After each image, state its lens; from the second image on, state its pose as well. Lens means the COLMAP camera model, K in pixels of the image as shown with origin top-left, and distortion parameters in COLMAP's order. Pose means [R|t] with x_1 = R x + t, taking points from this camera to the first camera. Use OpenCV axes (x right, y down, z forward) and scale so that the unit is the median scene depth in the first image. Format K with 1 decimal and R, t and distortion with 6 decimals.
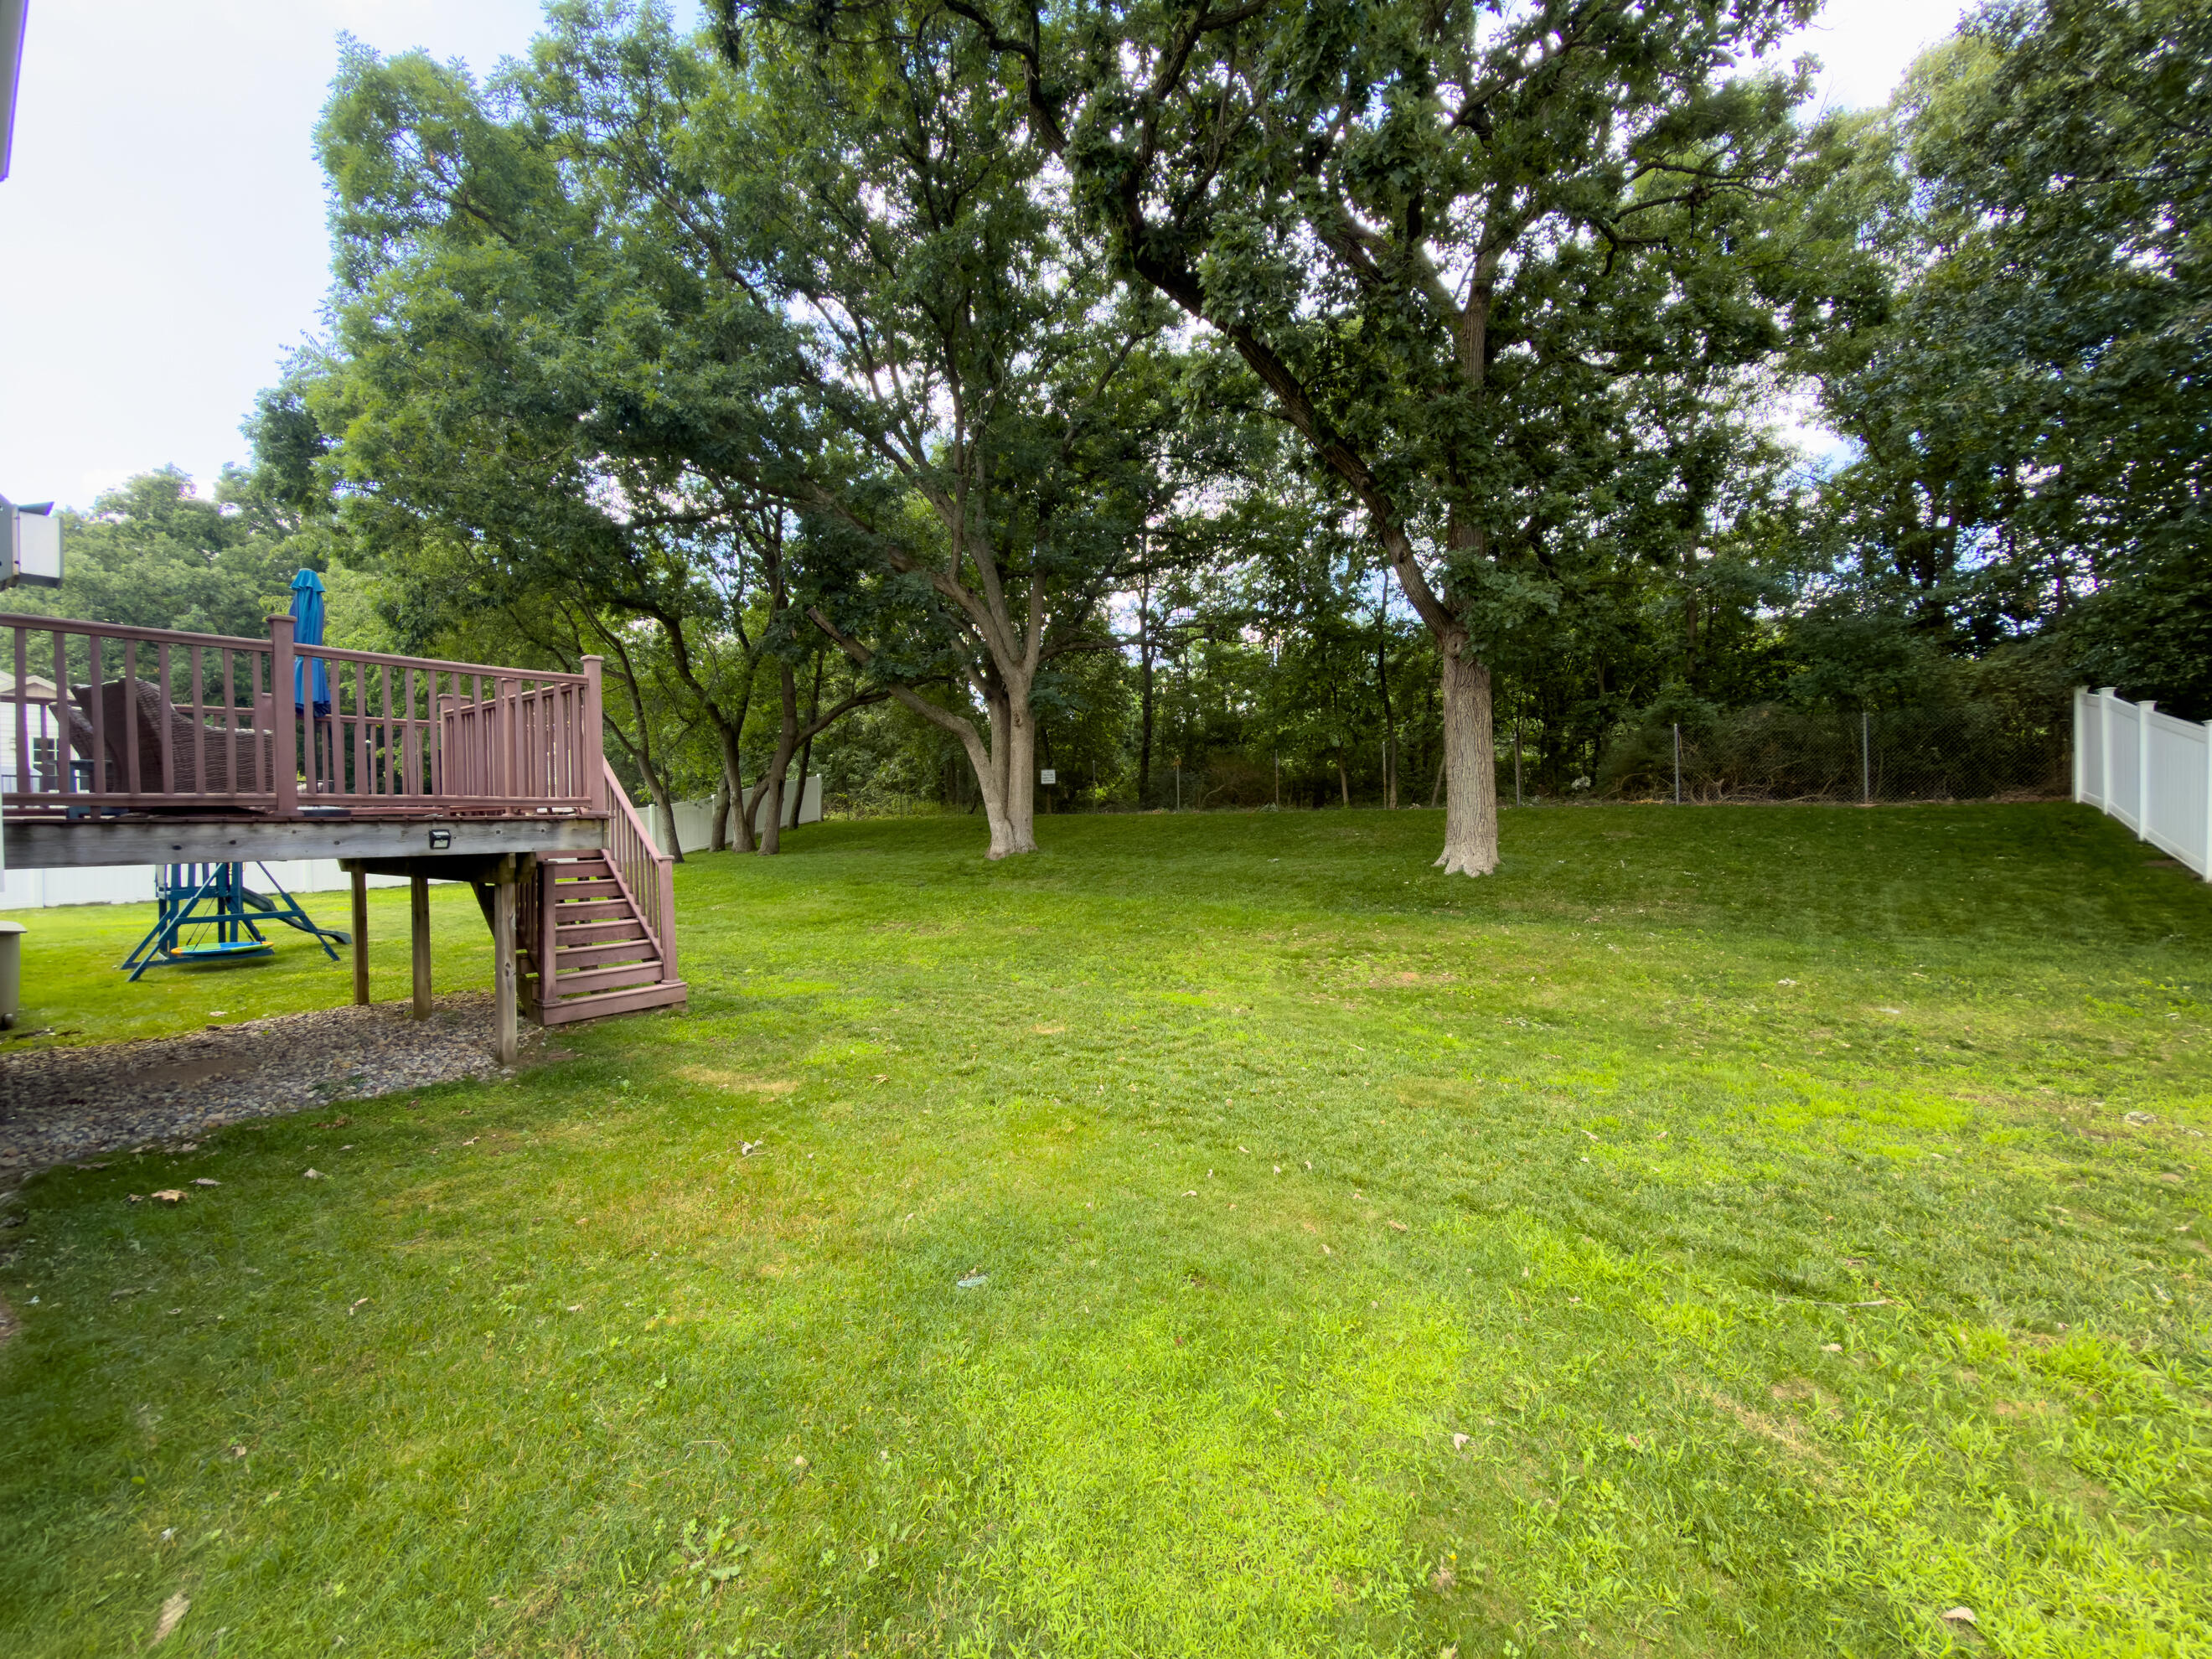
lens RADIAL K [[888.5, 0, 1106.0], [0, 888.5, 829.5], [0, 0, 1]] dist [-0.002038, -0.000173]
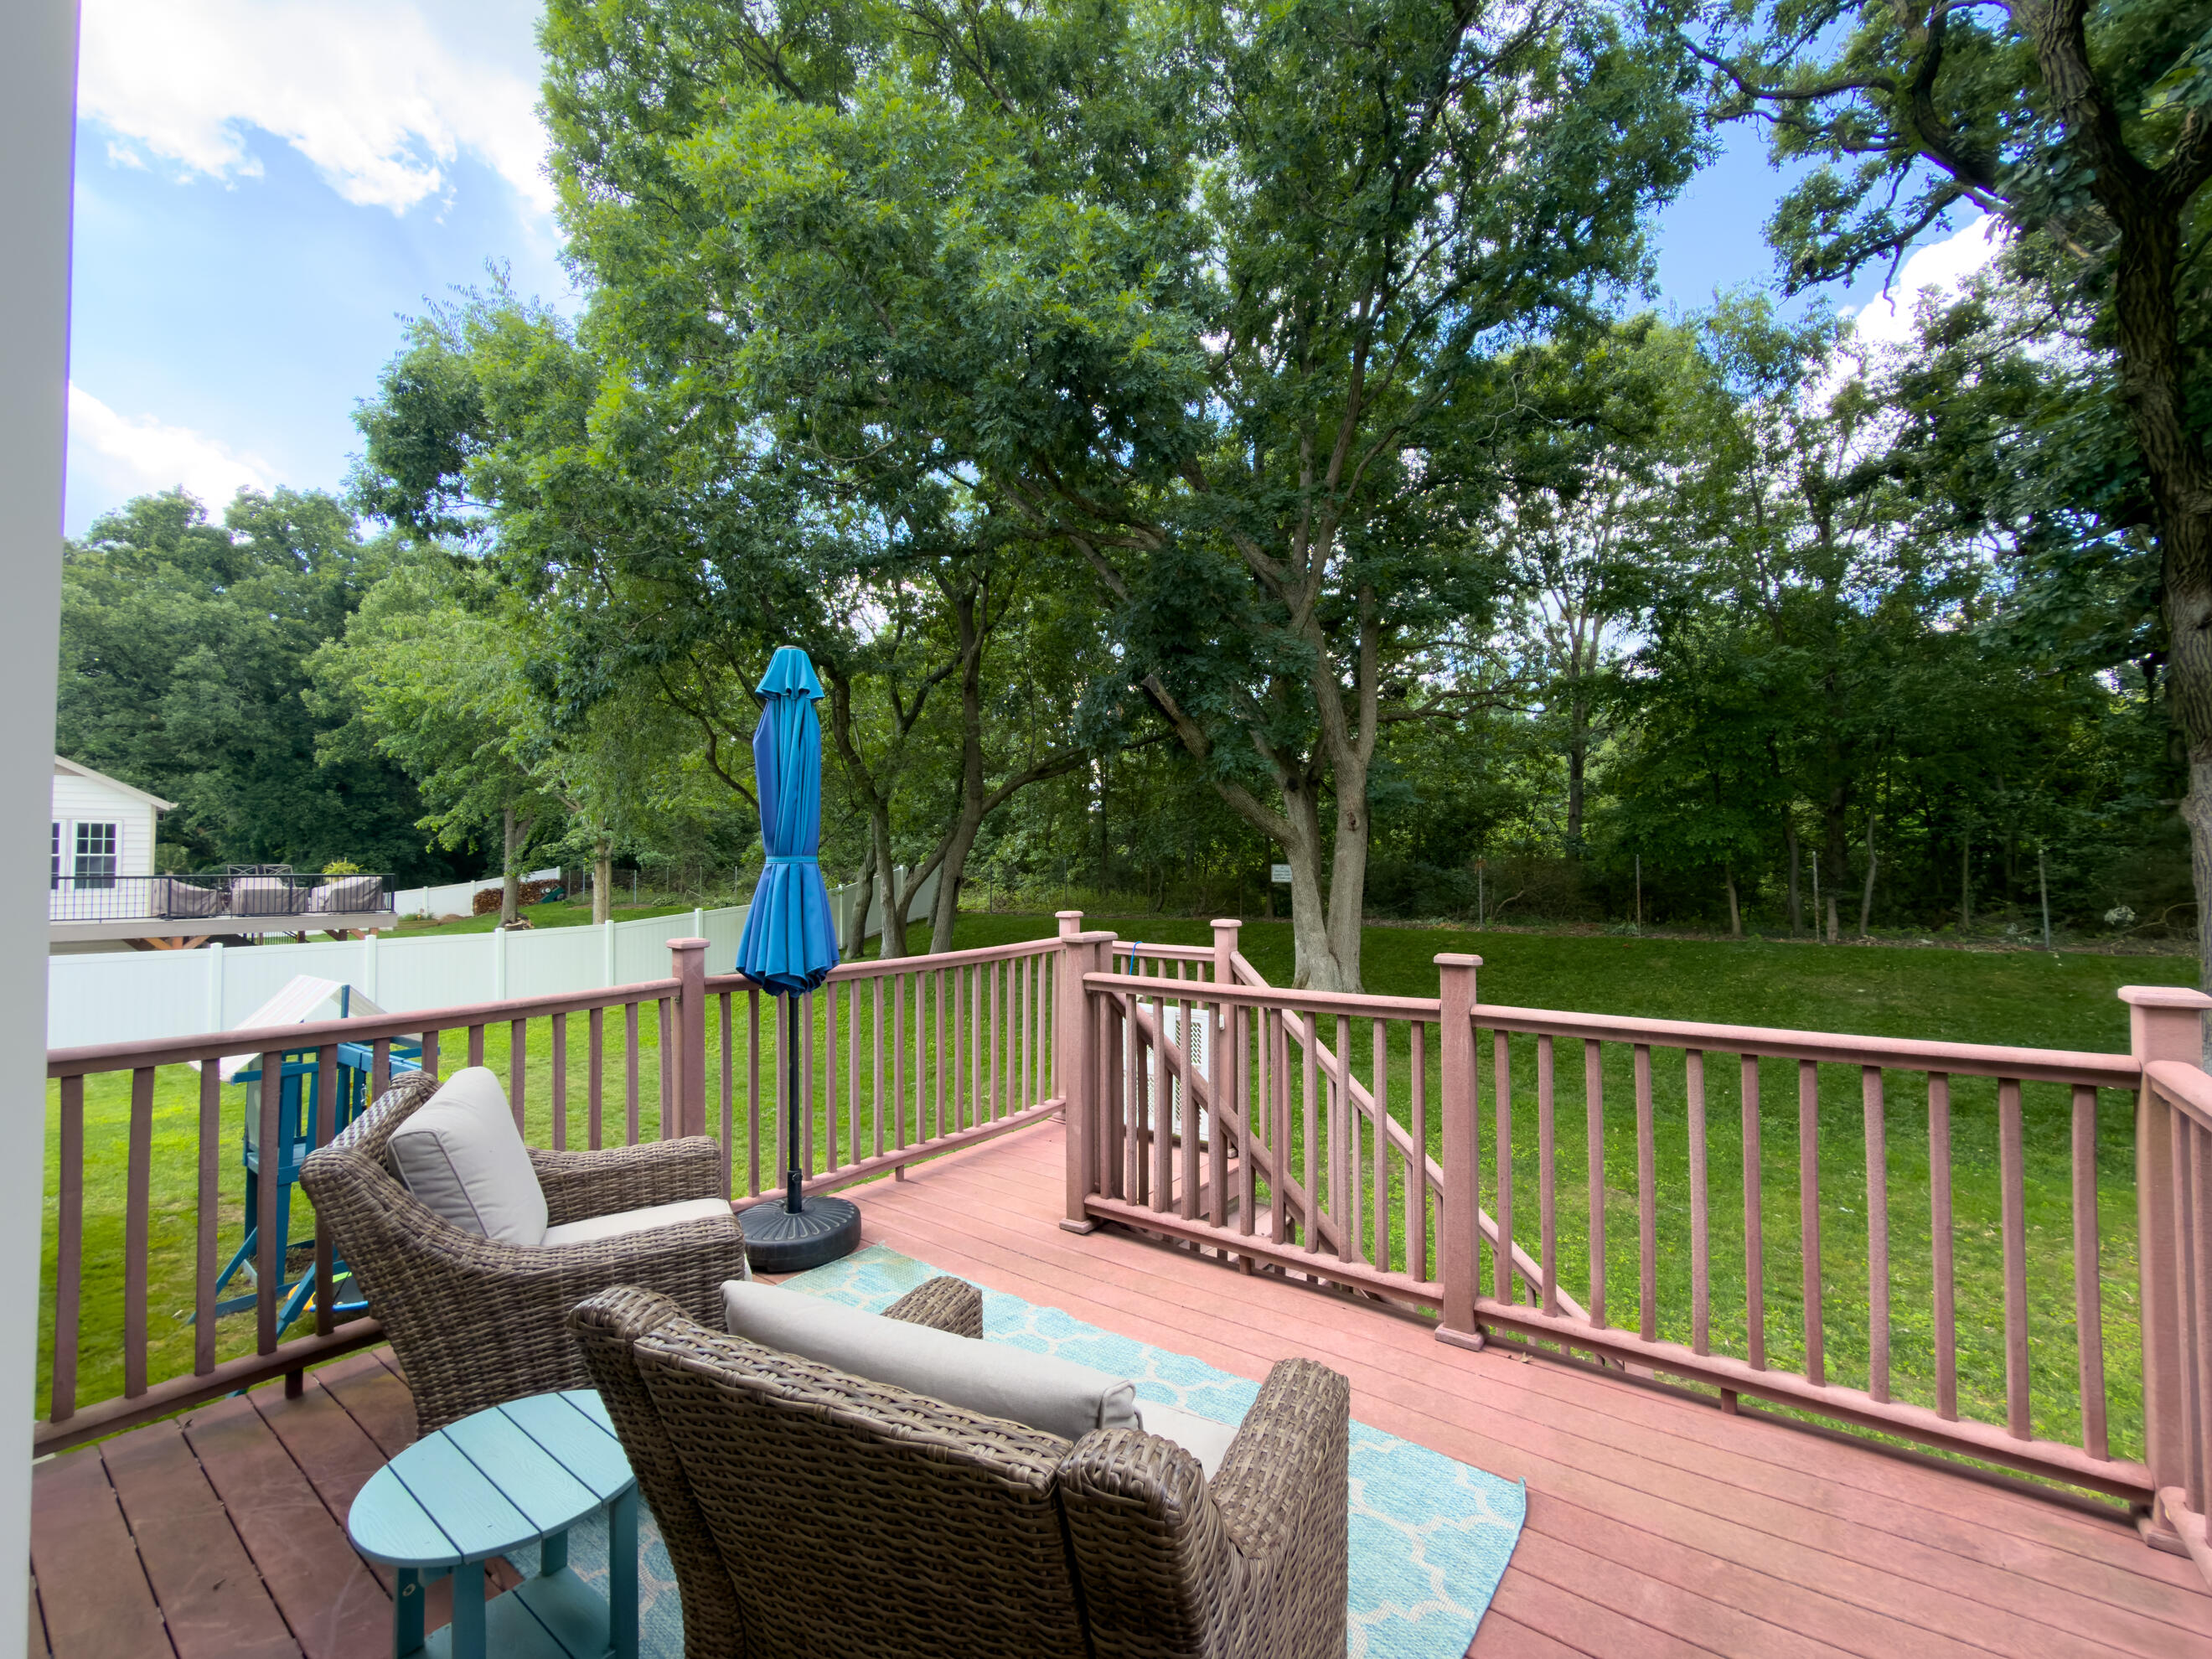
lens RADIAL K [[922.6, 0, 1113.1], [0, 922.6, 844.7], [0, 0, 1]] dist [0.000730, 0.000091]
pose [[0.999956, 0.009367, 0.000103, -0.125619], [-0.009357, 0.999313, -0.035852, -0.031138], [-0.000438, 0.035849, 0.999357, 0.094317]]
